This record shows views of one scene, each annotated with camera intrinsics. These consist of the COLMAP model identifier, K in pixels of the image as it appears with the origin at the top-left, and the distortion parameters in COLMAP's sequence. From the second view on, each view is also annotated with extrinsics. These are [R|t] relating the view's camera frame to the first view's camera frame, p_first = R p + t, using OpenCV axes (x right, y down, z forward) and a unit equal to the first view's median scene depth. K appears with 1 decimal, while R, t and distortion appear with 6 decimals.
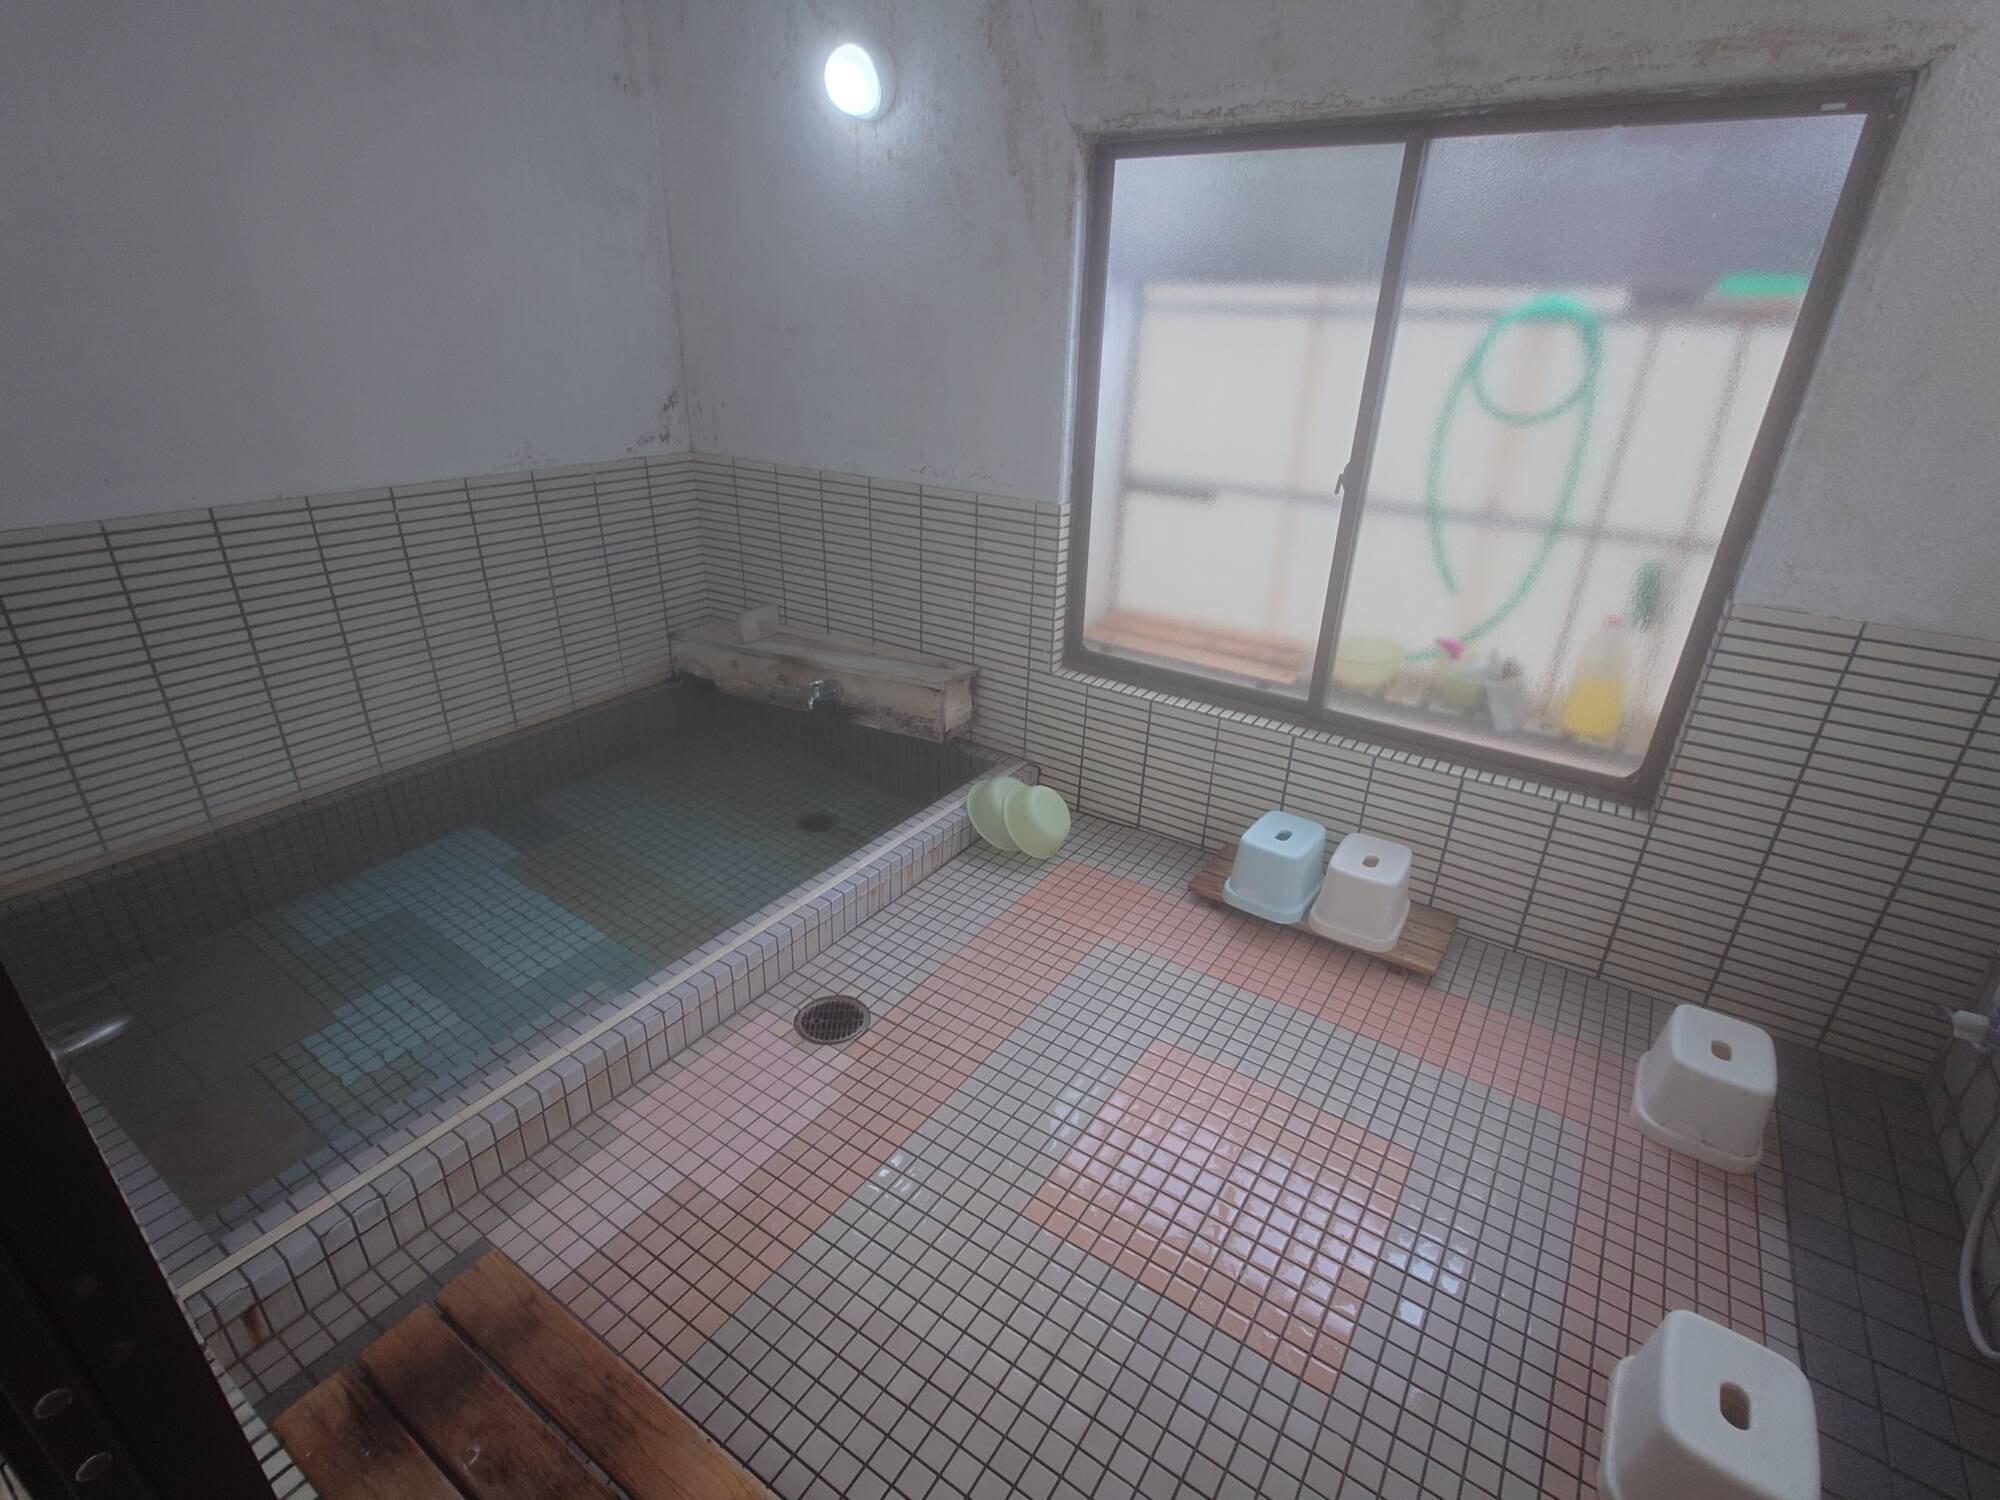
lens RADIAL K [[947.5, 0, 1000.0], [0, 947.5, 750.0], [0, 0, 1]] dist [0.001713, 0.001086]
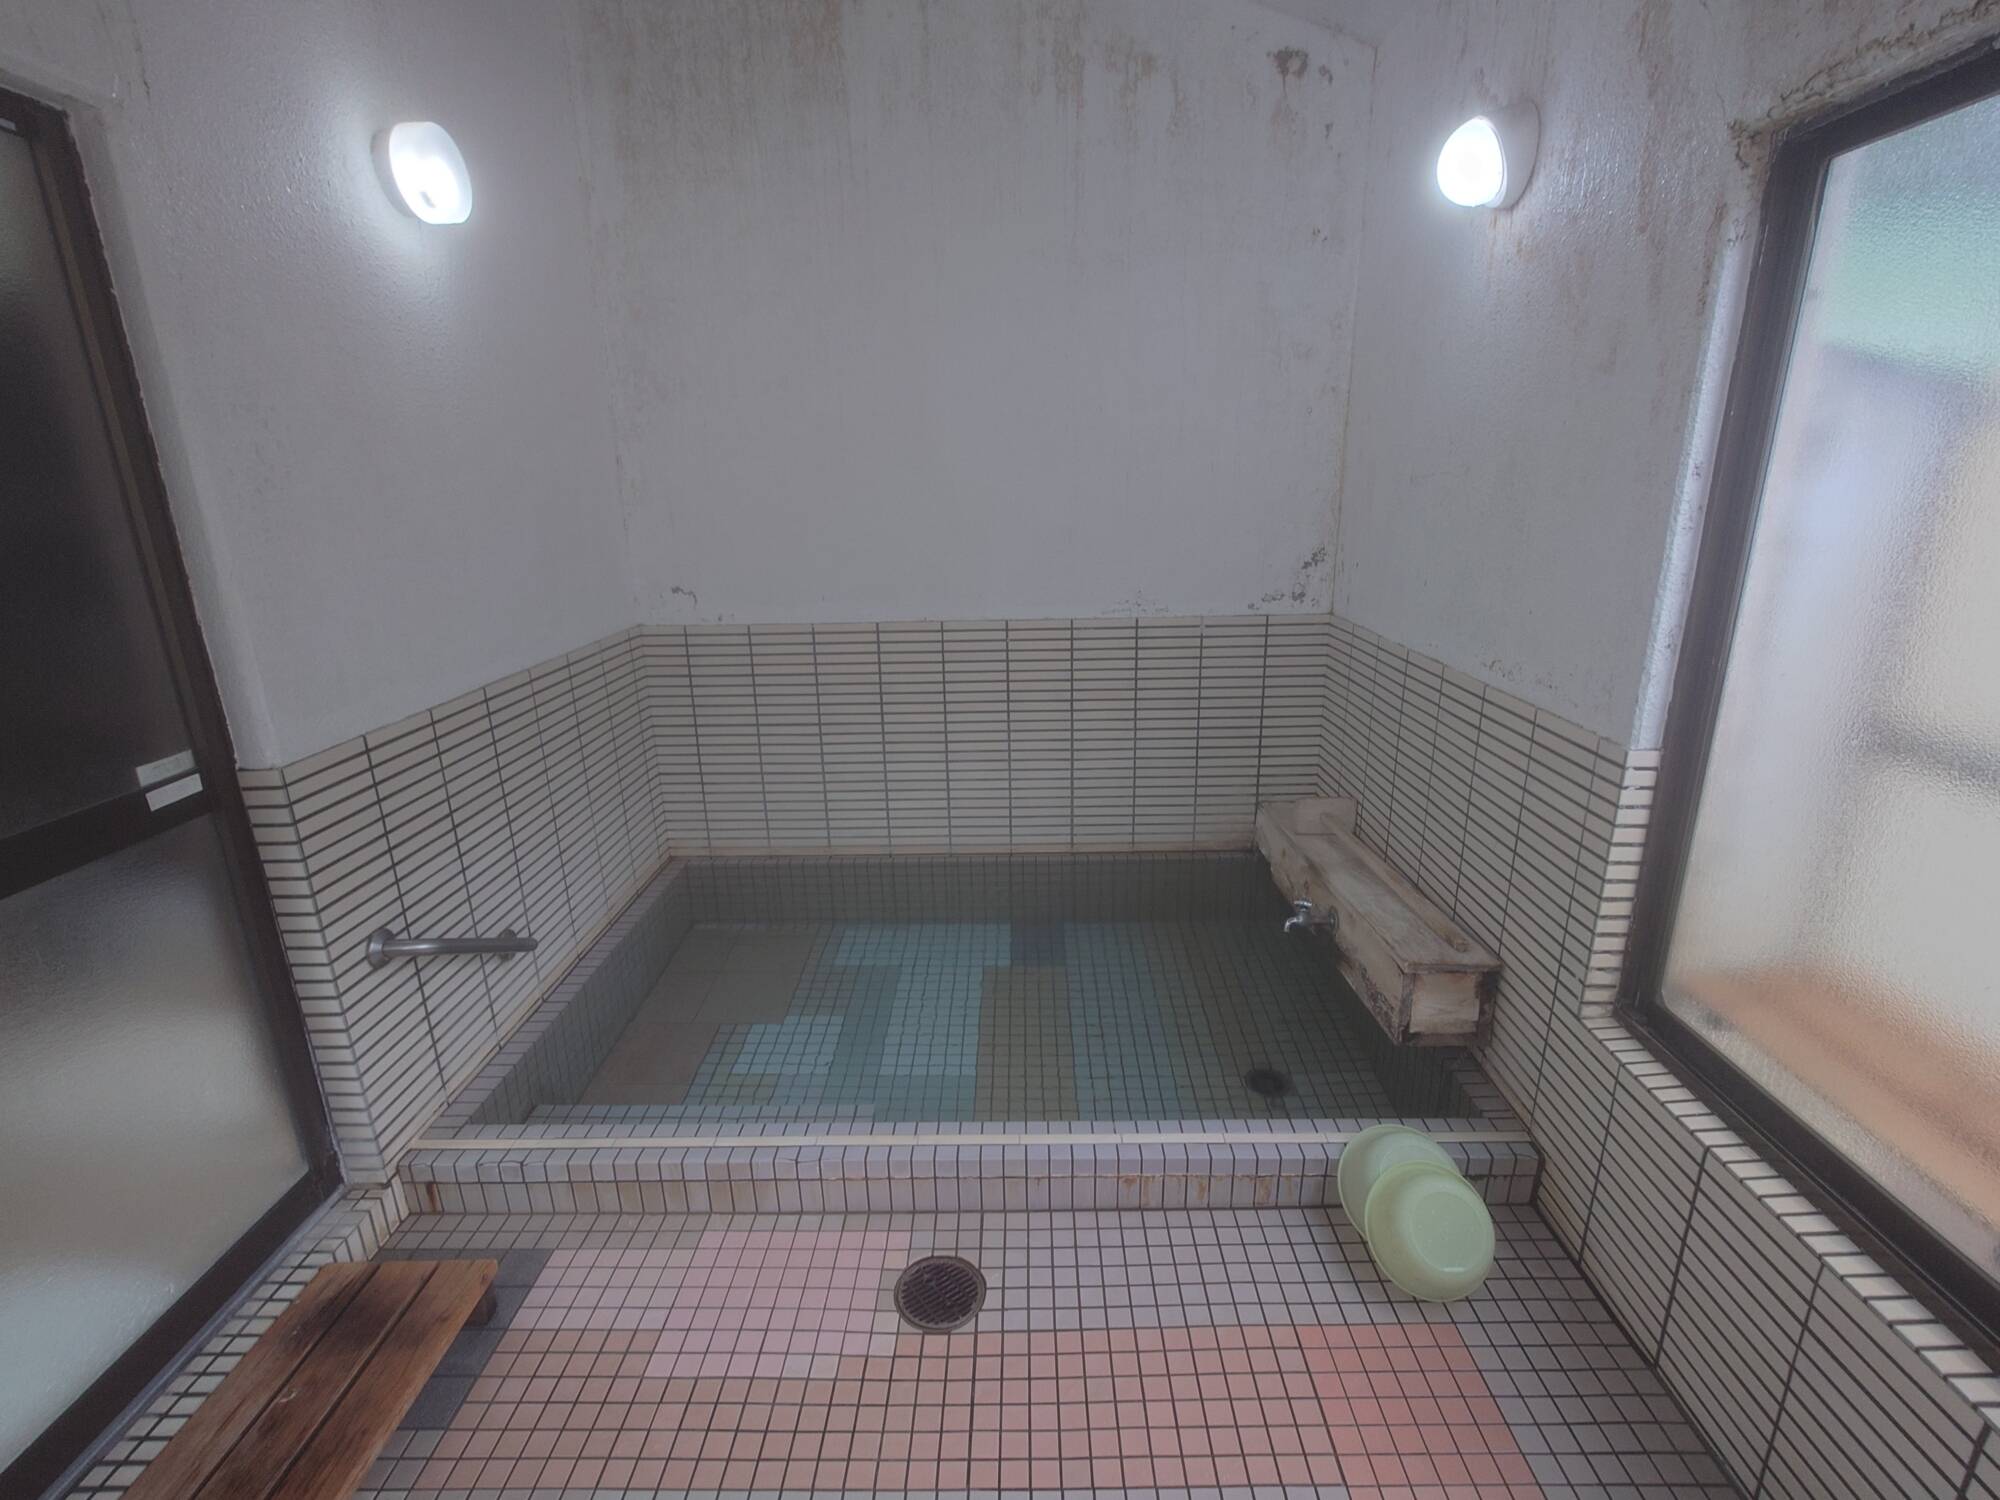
lens RADIAL K [[947.5, 0, 1000.0], [0, 947.5, 750.0], [0, 0, 1]] dist [0.001713, 0.001086]
pose [[0.546376, 0.199791, -0.813361, 0.308748], [-0.317779, 0.947967, 0.019387, -0.137392], [0.774912, 0.247877, 0.581436, 0.336287]]
